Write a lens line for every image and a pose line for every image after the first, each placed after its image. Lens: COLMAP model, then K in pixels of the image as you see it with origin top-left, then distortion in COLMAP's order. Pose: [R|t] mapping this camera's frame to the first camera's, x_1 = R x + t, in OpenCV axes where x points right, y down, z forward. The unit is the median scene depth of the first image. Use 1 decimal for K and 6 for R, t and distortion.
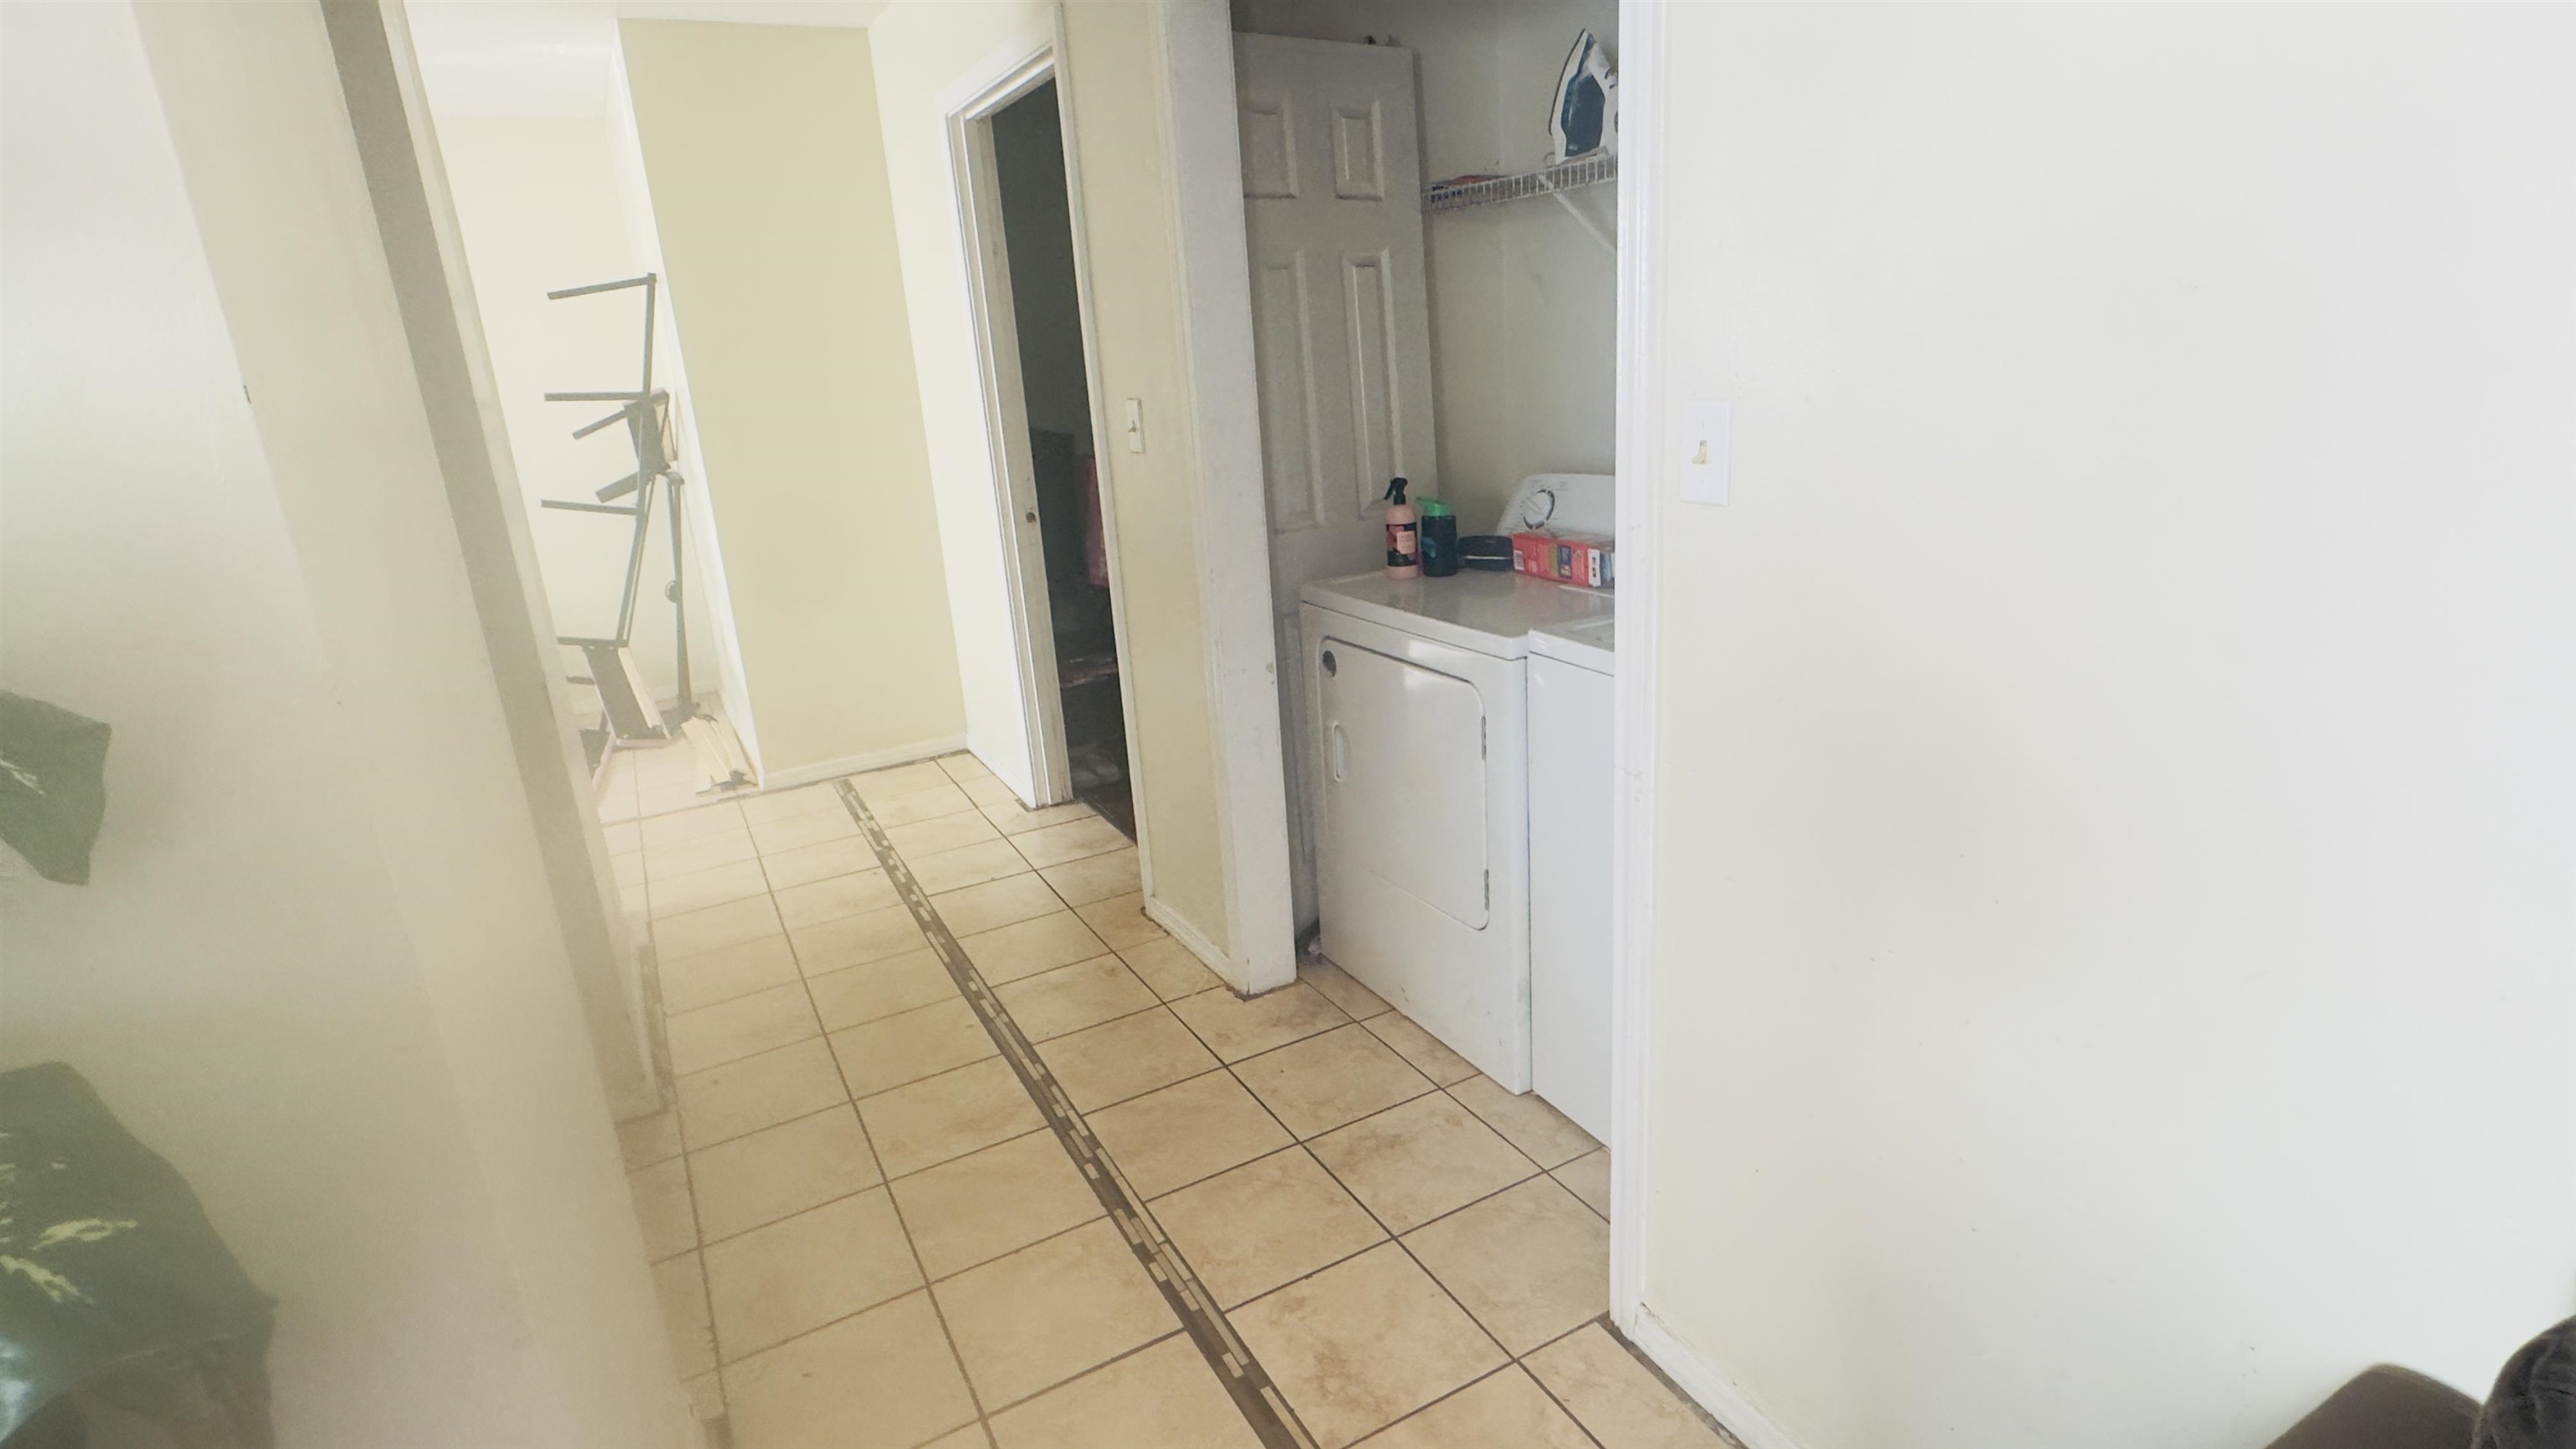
lens RADIAL K [[1294.4, 0, 1288.2], [0, 1294.4, 724.4], [0, 0, 1]] dist [-0.001584, 0.000068]
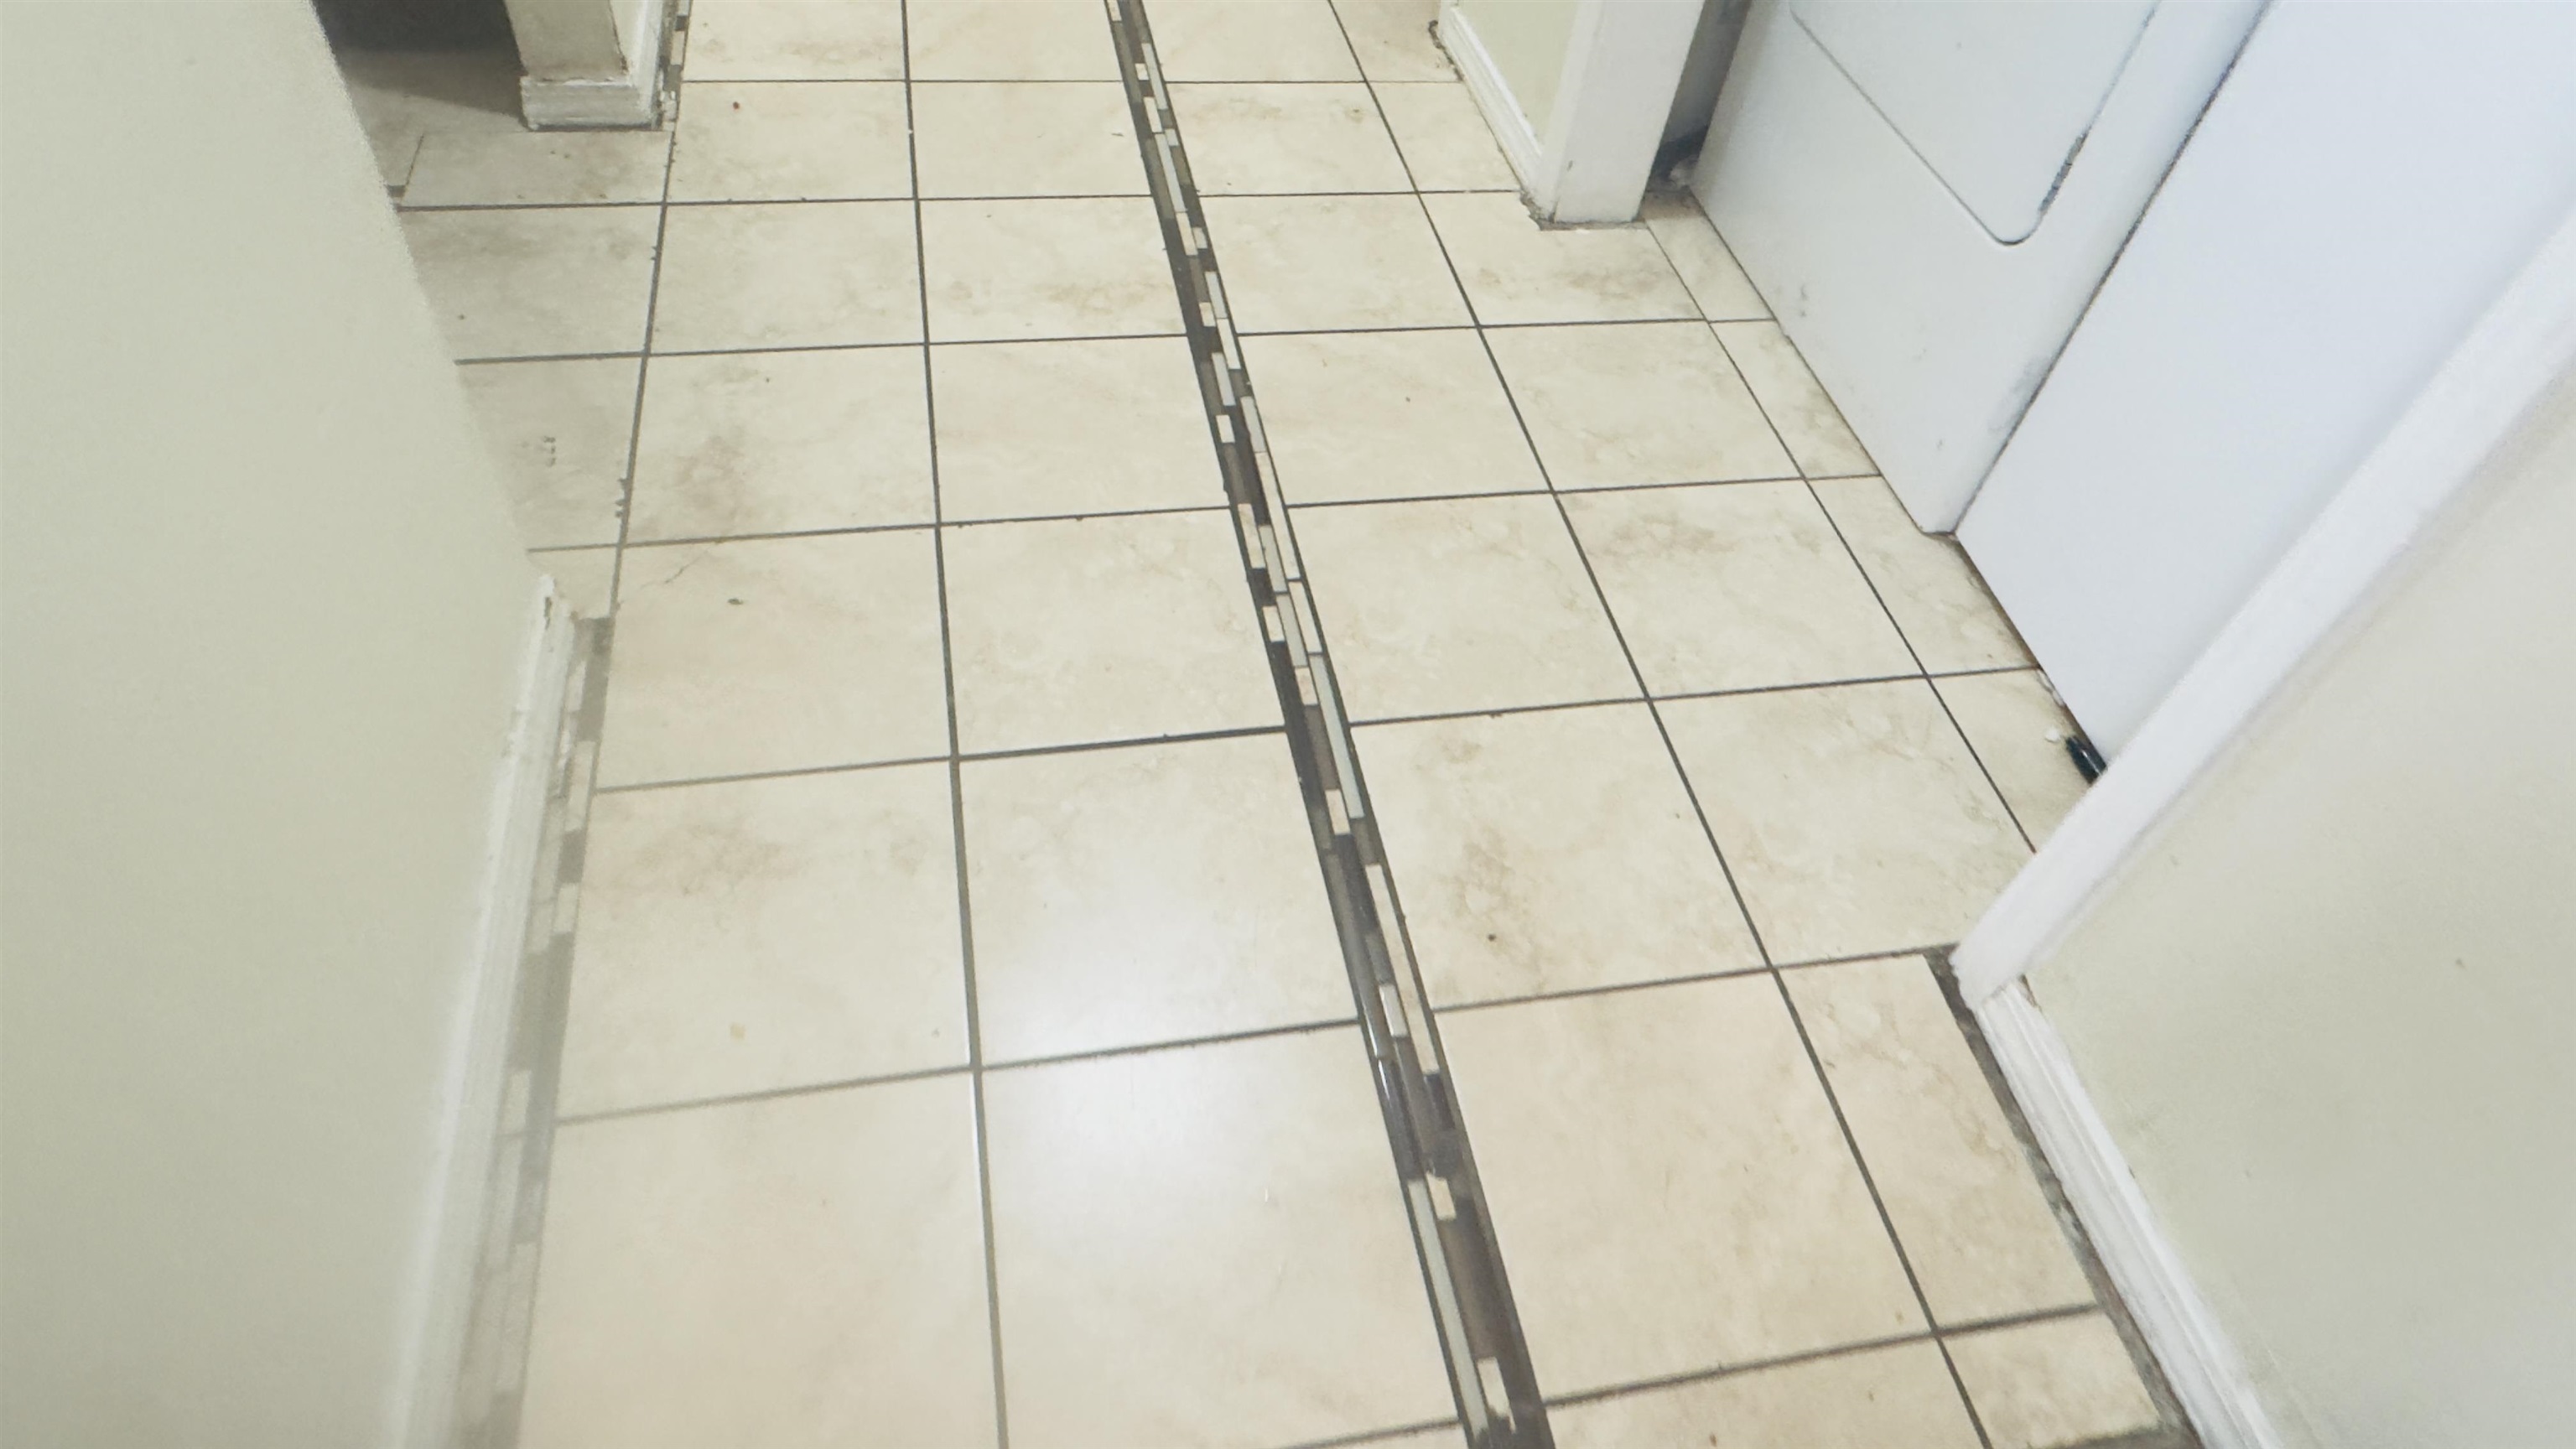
lens RADIAL K [[1504.3, 0, 1284.5], [0, 1504.3, 723.2], [0, 0, 1]] dist [-0.004753, -0.001583]
pose [[0.940286, 0.331834, -0.075815, -0.021079], [-0.238633, 0.801476, 0.548353, 0.050233], [0.242726, -0.497517, 0.832803, 0.326591]]
